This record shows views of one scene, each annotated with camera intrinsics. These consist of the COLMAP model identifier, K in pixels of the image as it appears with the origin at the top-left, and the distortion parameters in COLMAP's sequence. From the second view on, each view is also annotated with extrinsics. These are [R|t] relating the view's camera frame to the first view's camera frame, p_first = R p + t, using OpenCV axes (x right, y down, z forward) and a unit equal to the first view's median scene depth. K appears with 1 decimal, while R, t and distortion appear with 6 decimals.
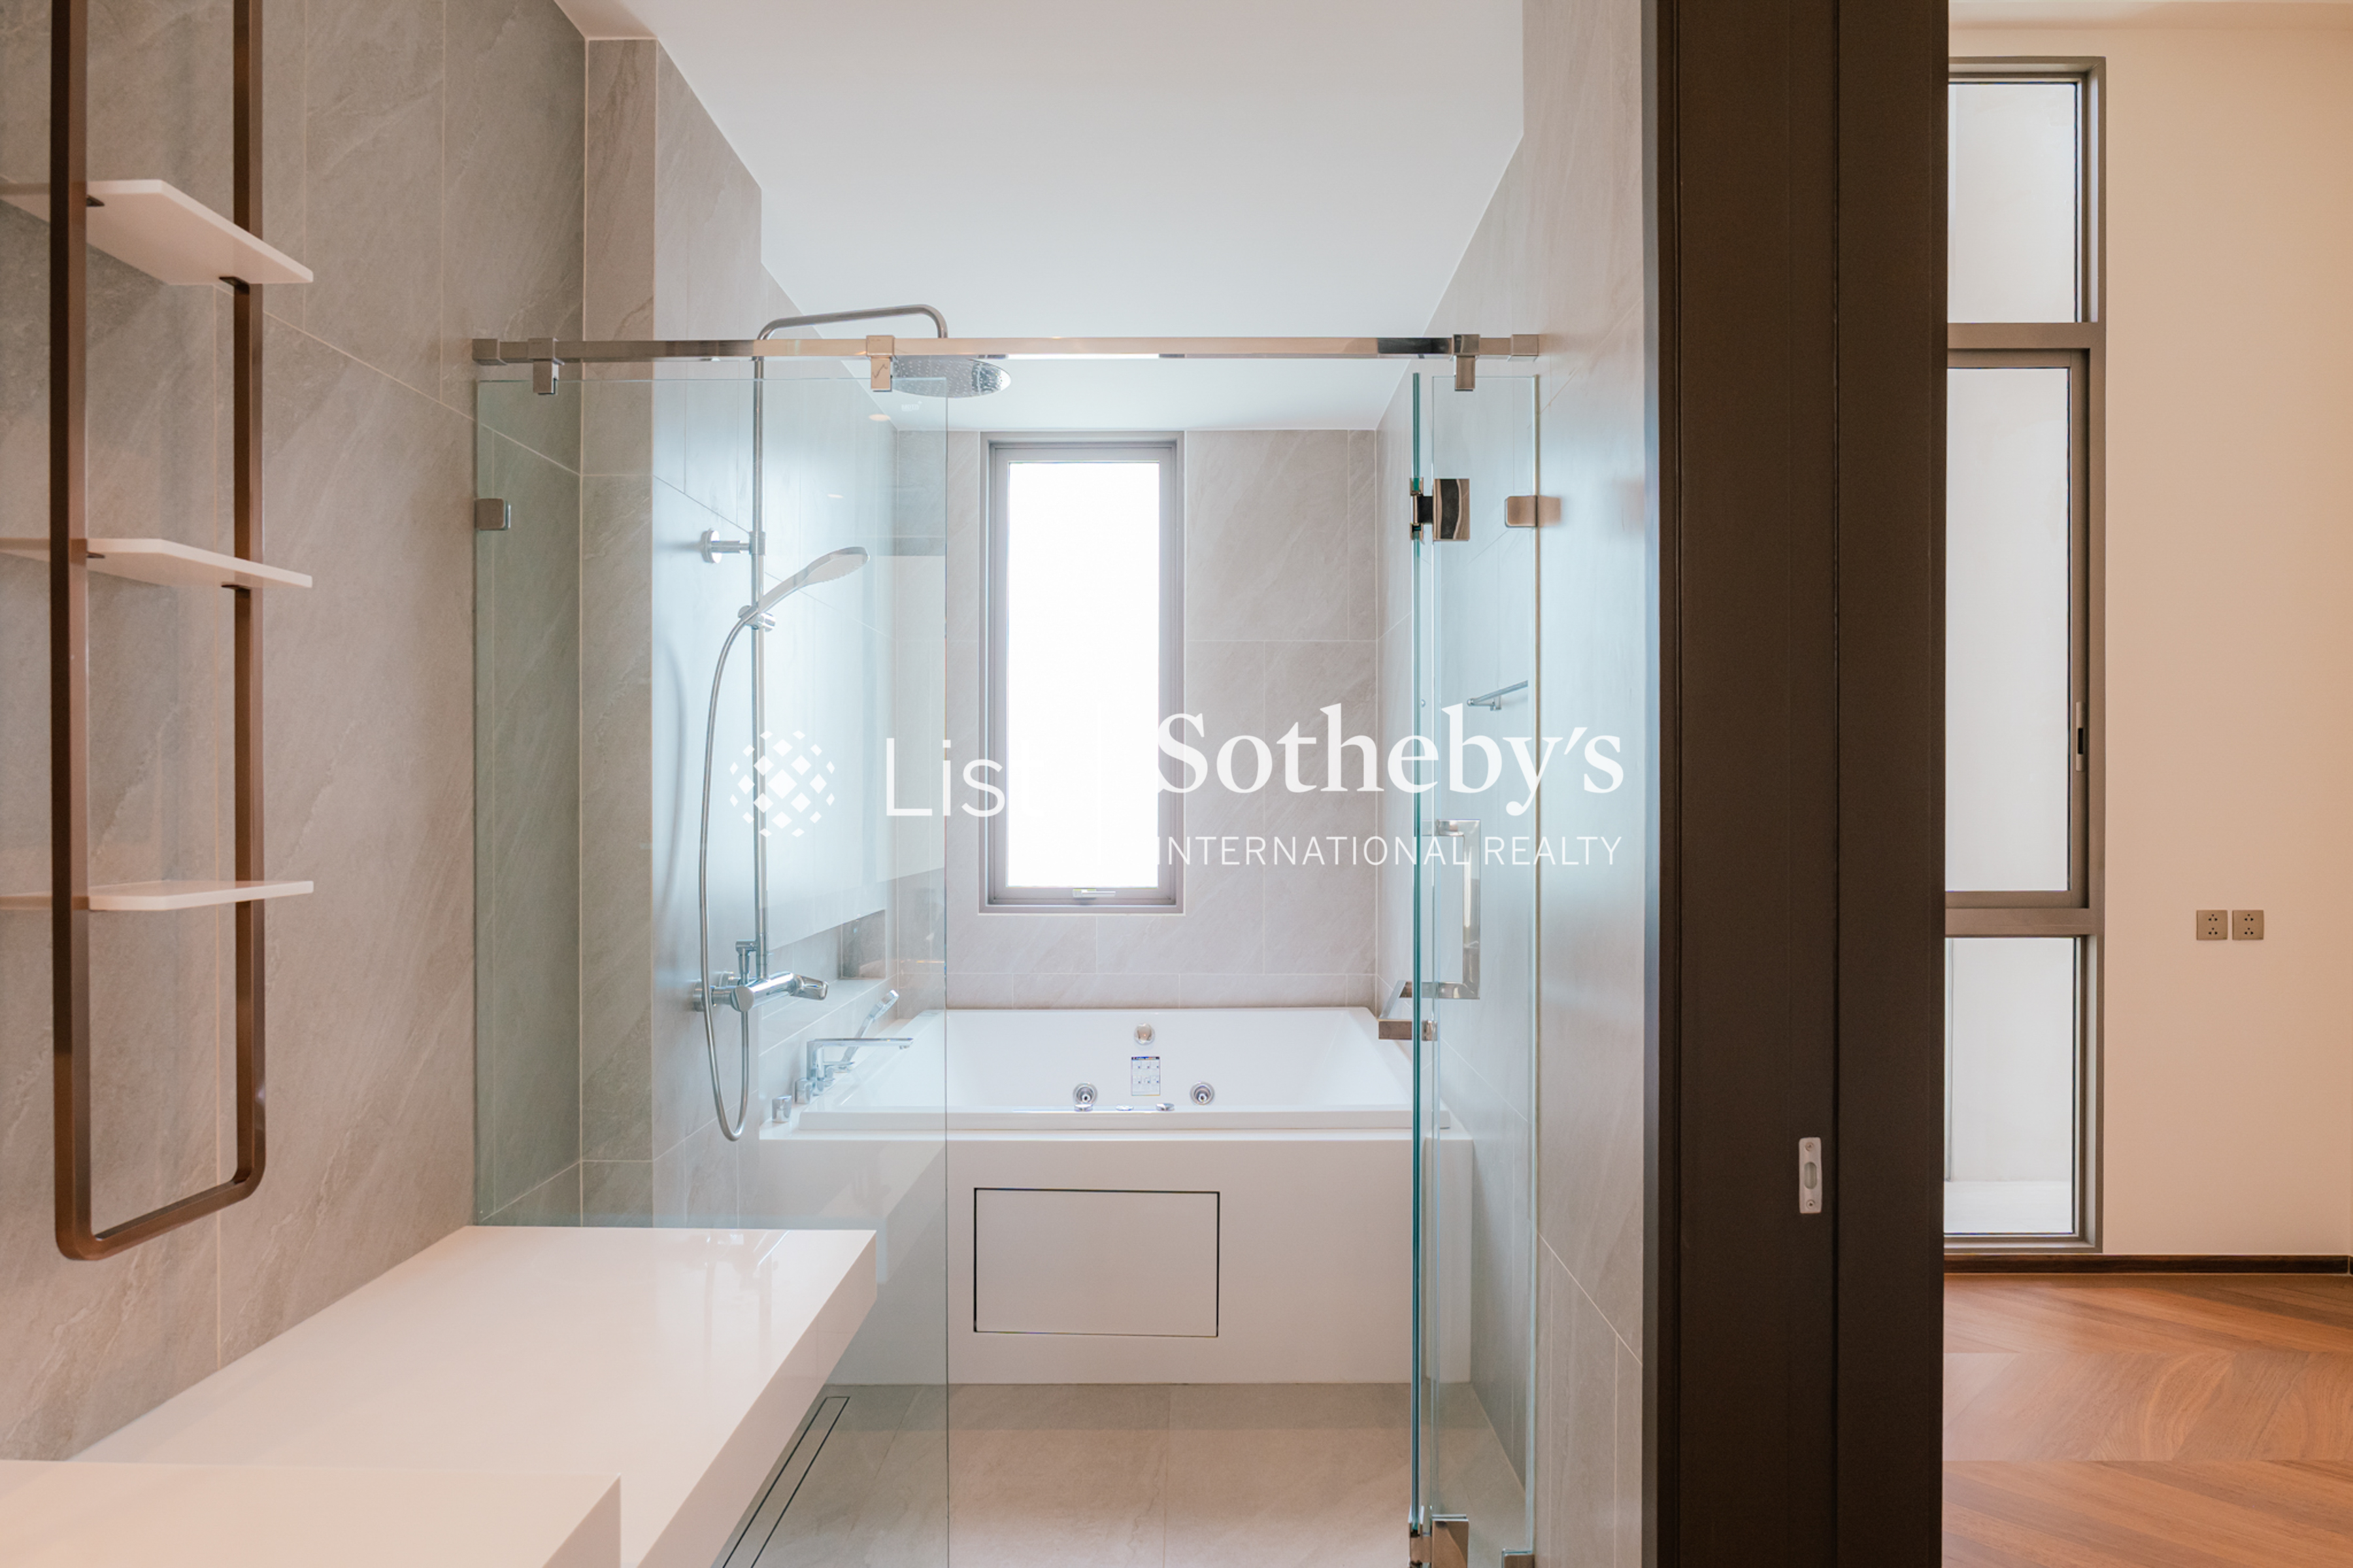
lens RADIAL K [[1384.5, 0, 1175.3], [0, 1384.5, 801.5], [0, 0, 1]] dist [-0.034461, 0.016960]
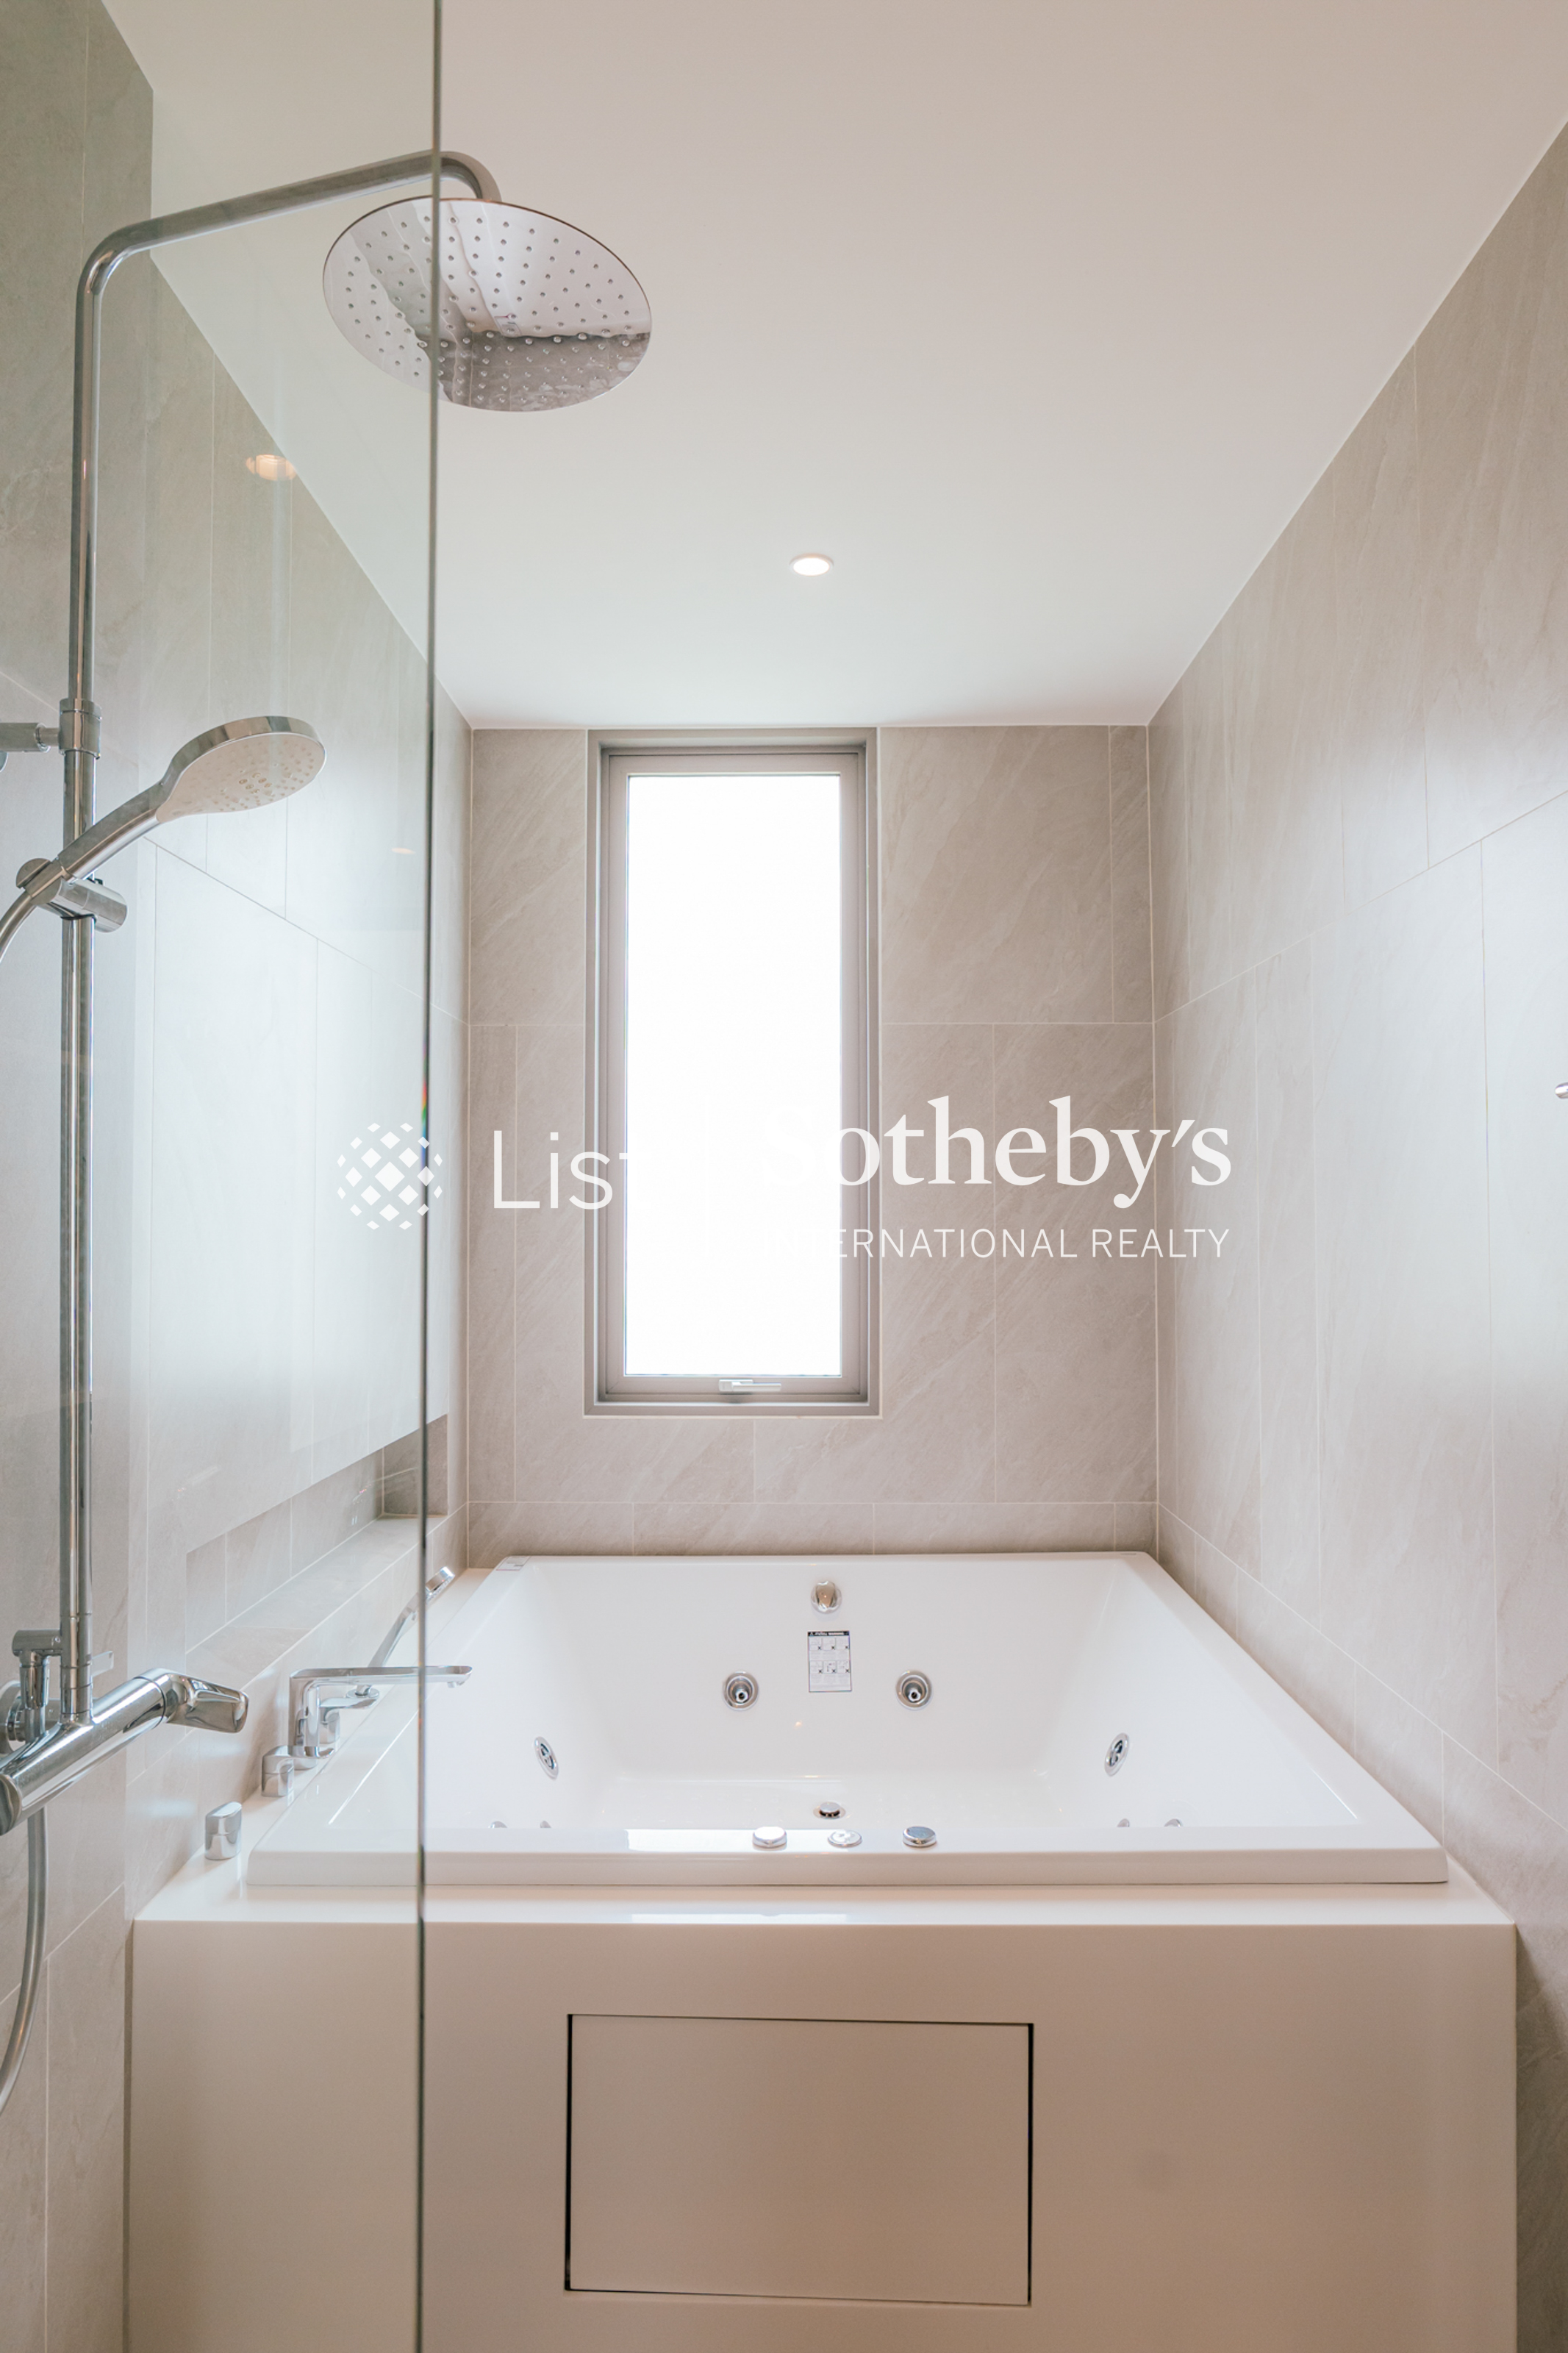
lens RADIAL K [[1377.4, 0, 777.2], [0, 1377.4, 1171.1], [0, 0, 1]] dist [-0.038032, 0.025729]
pose [[0.999979, -0.001486, -0.006366, -0.051969], [0.001241, 0.999265, -0.038311, -0.018941], [0.006418, 0.038303, 0.999246, 0.393611]]
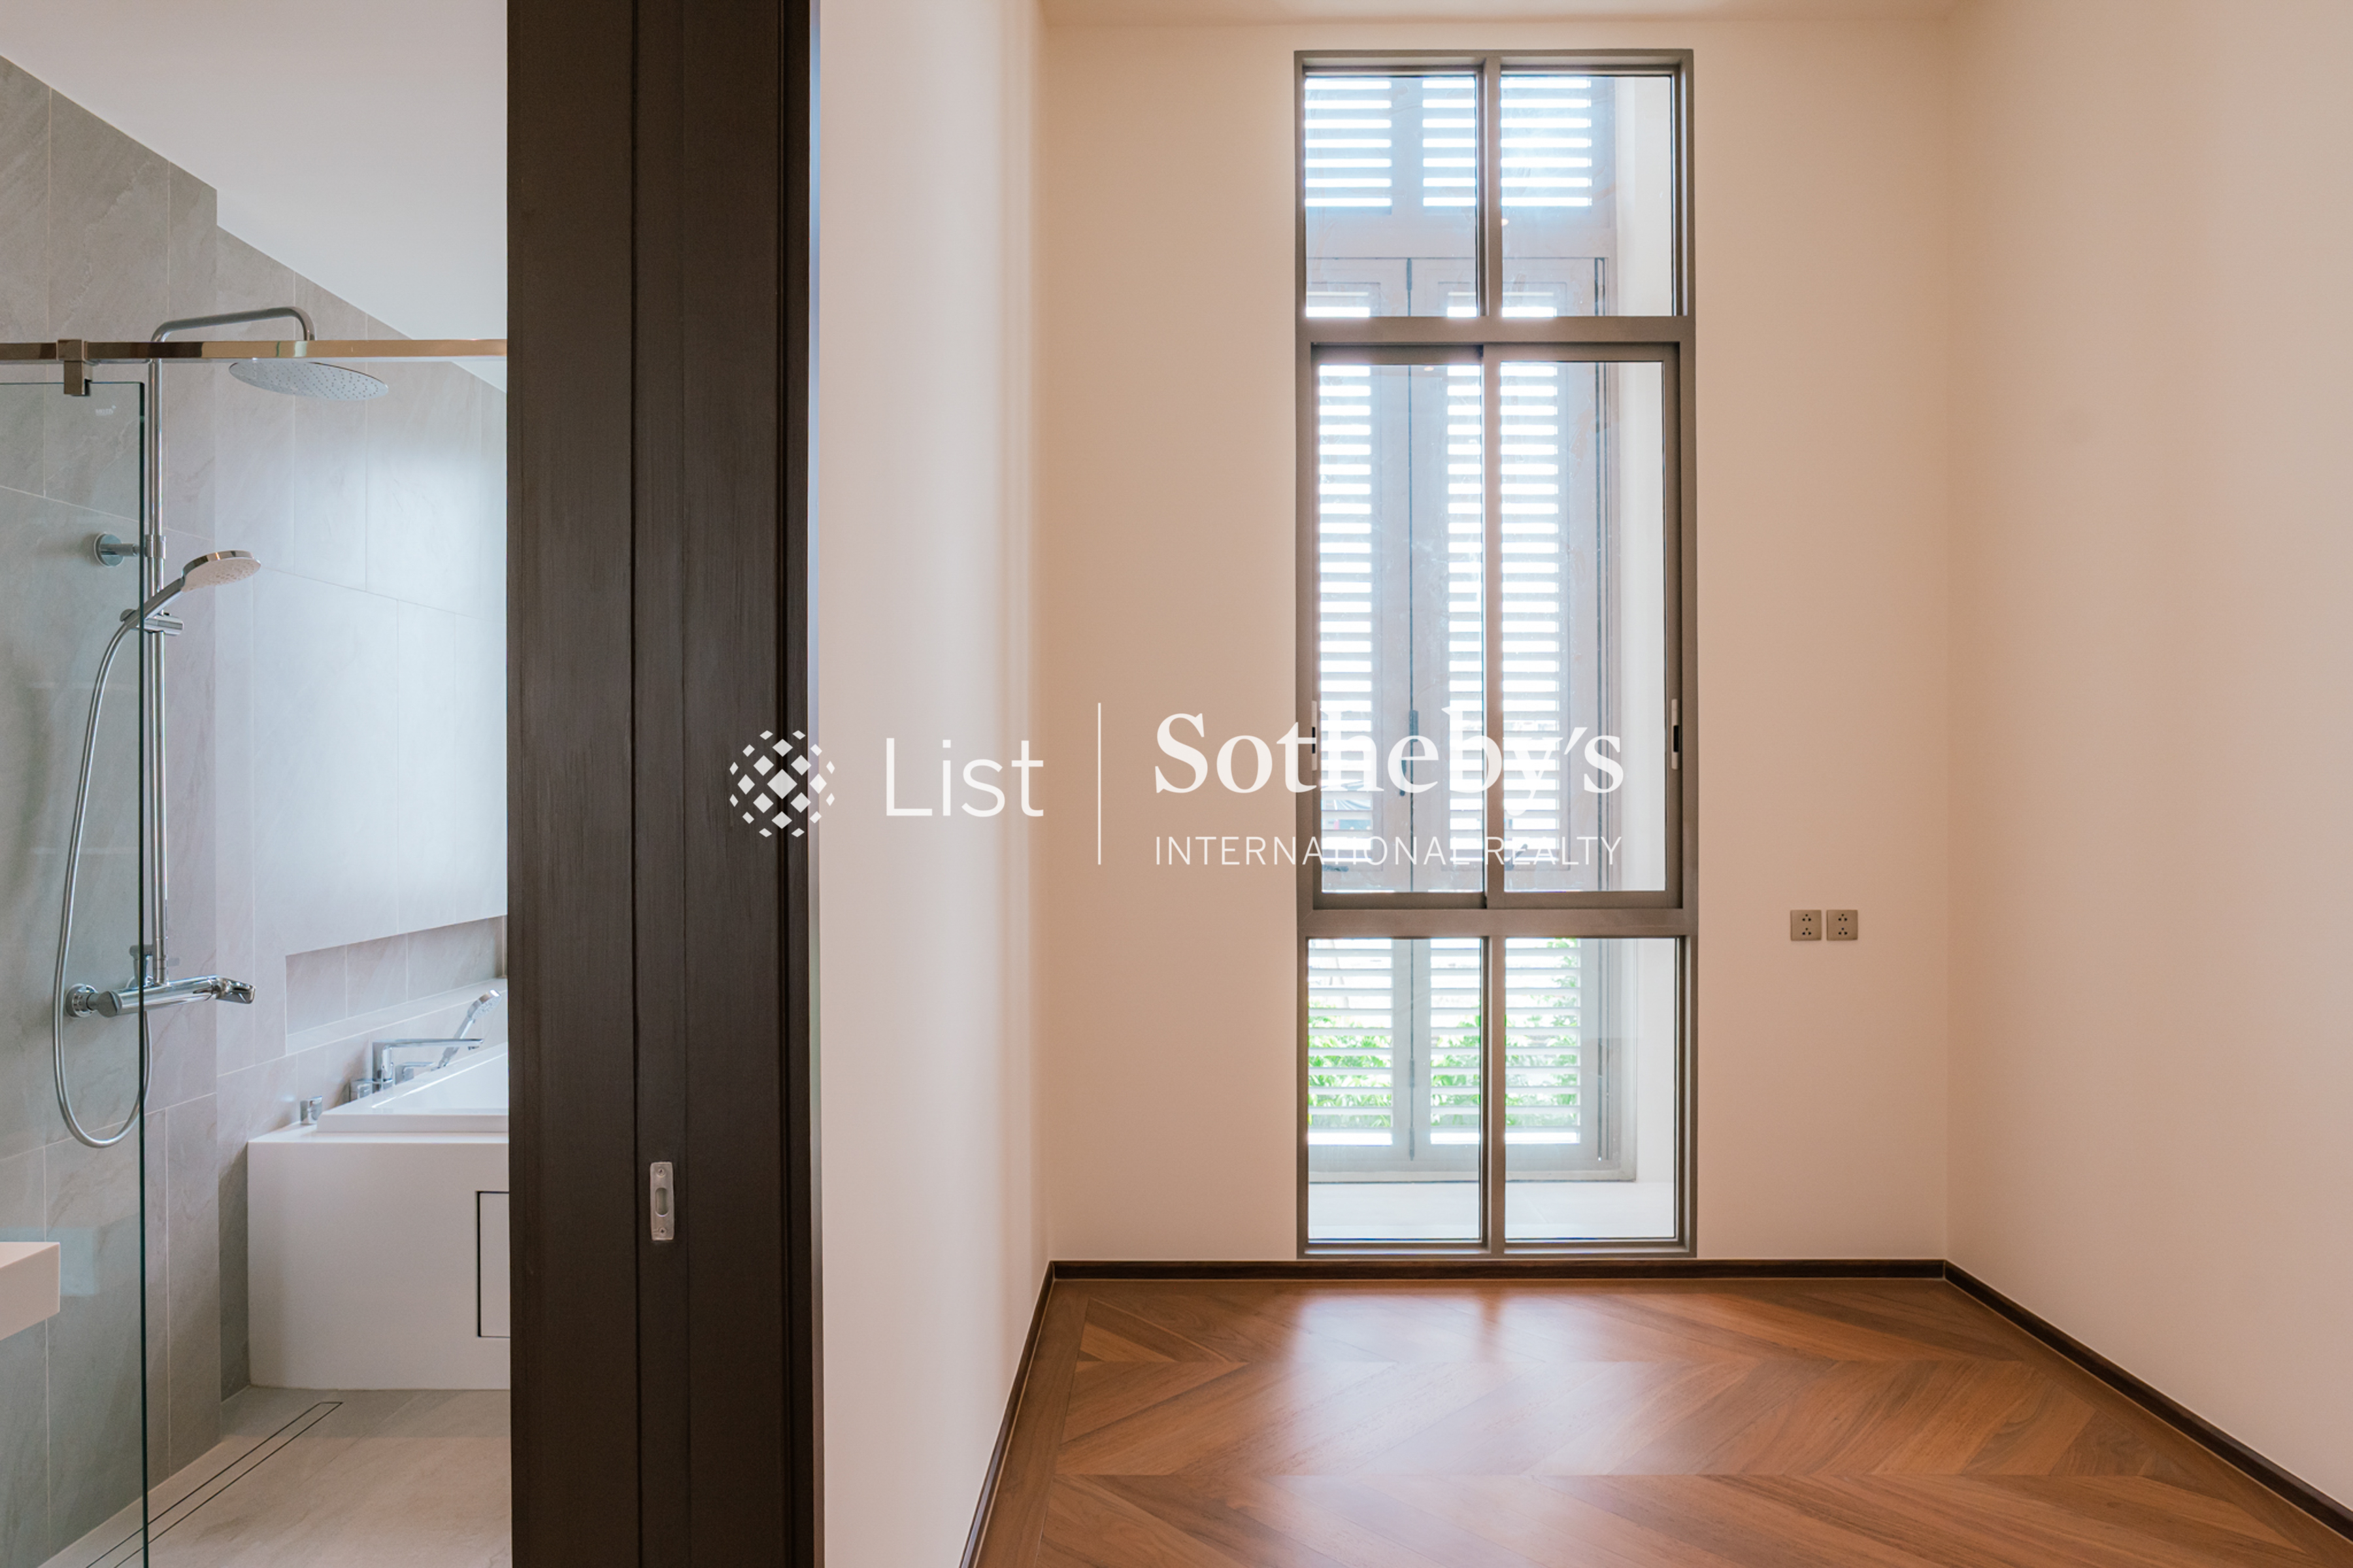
lens RADIAL K [[1377.6, 0, 1173.6], [0, 1377.6, 787.8], [0, 0, 1]] dist [-0.038032, 0.025729]
pose [[0.999996, -0.001210, 0.002389, 0.299228], [0.001221, 0.999990, -0.004413, -0.005149], [-0.002384, 0.004416, 0.999987, 0.011921]]
